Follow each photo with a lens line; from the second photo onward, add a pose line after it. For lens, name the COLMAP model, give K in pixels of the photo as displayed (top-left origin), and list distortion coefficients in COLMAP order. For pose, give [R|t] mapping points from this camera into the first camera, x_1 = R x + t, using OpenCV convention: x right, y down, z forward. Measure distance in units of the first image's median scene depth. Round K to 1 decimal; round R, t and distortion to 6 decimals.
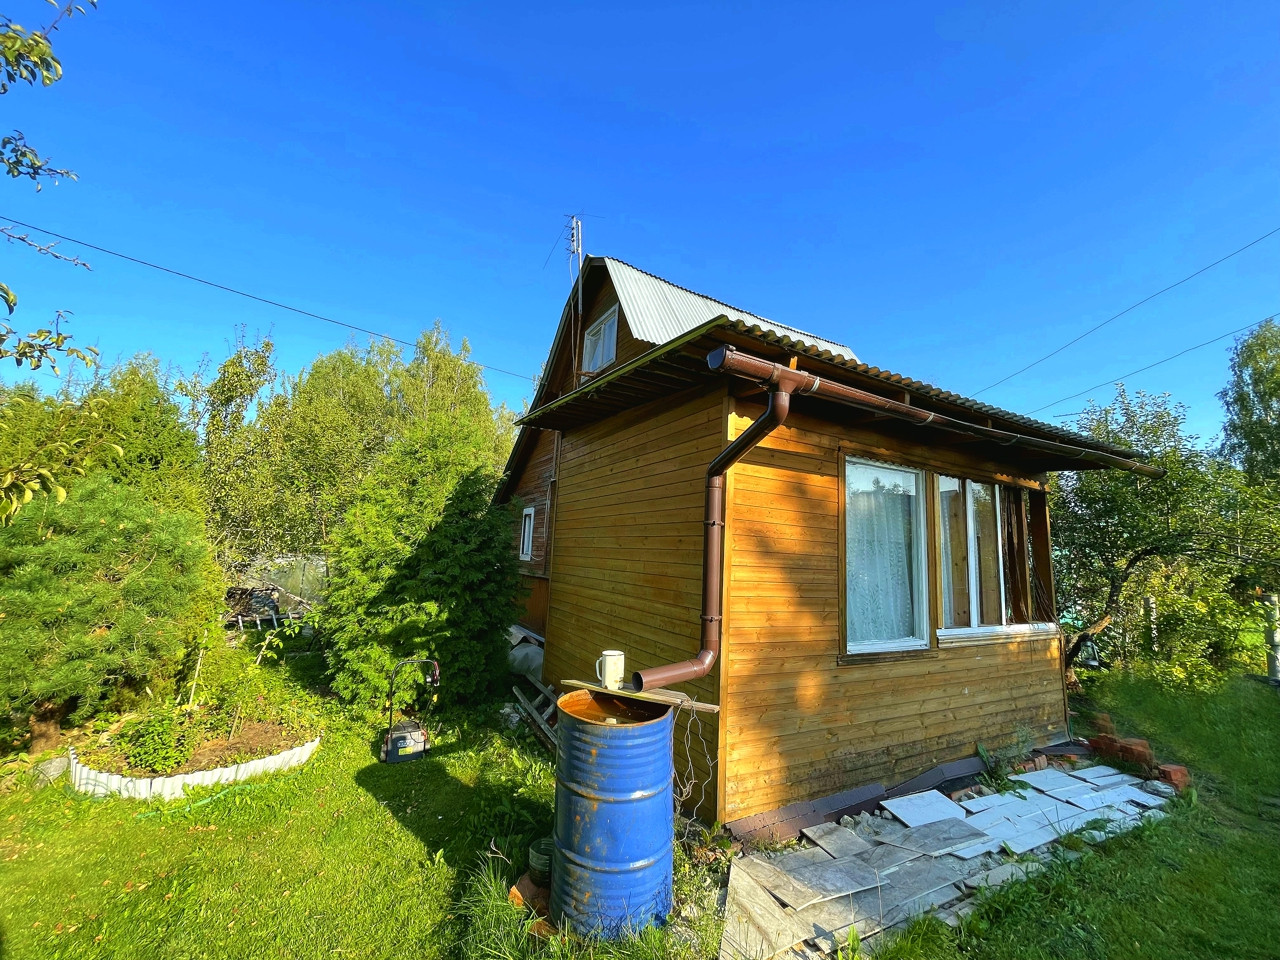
lens RADIAL K [[523.9, 0, 637.0], [0, 523.9, 477.4], [0, 0, 1]] dist [0.000682, 0.000379]
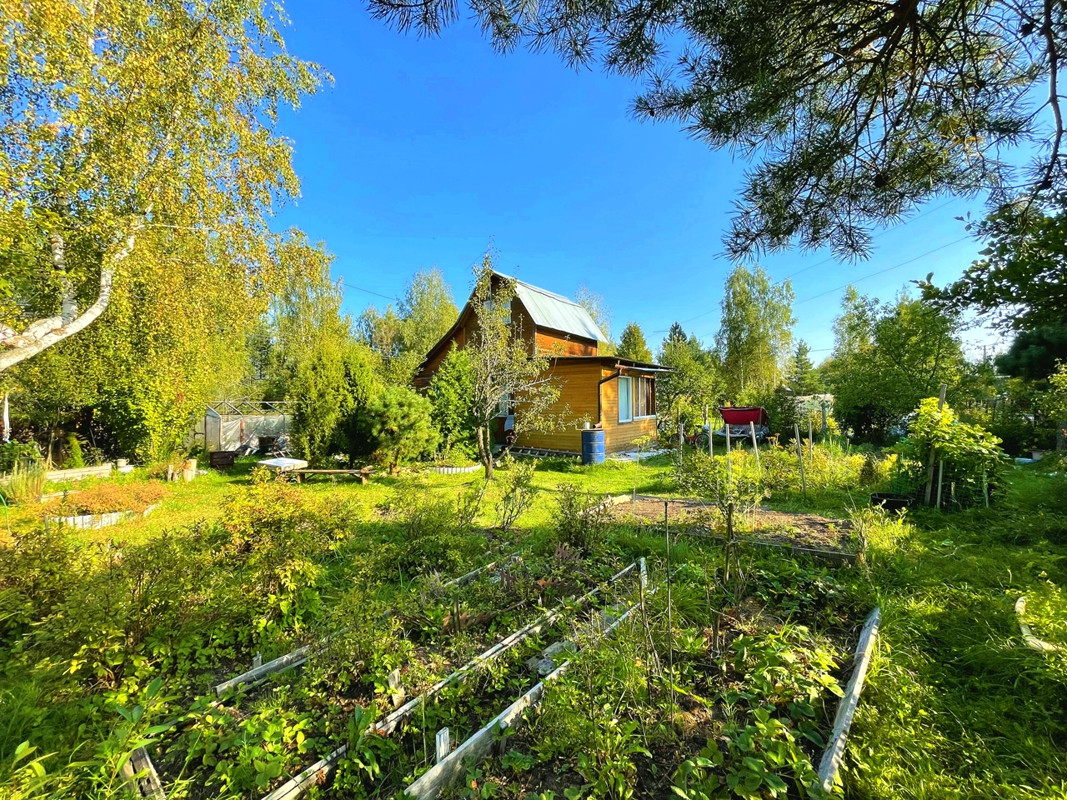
lens RADIAL K [[436.7, 0, 531.0], [0, 436.7, 397.8], [0, 0, 1]] dist [0.000682, 0.000379]
pose [[0.912359, -0.050245, 0.406297, -1.446254], [-0.006627, 0.990497, 0.137373, -0.298643], [-0.409338, -0.128027, 0.903356, -1.628574]]
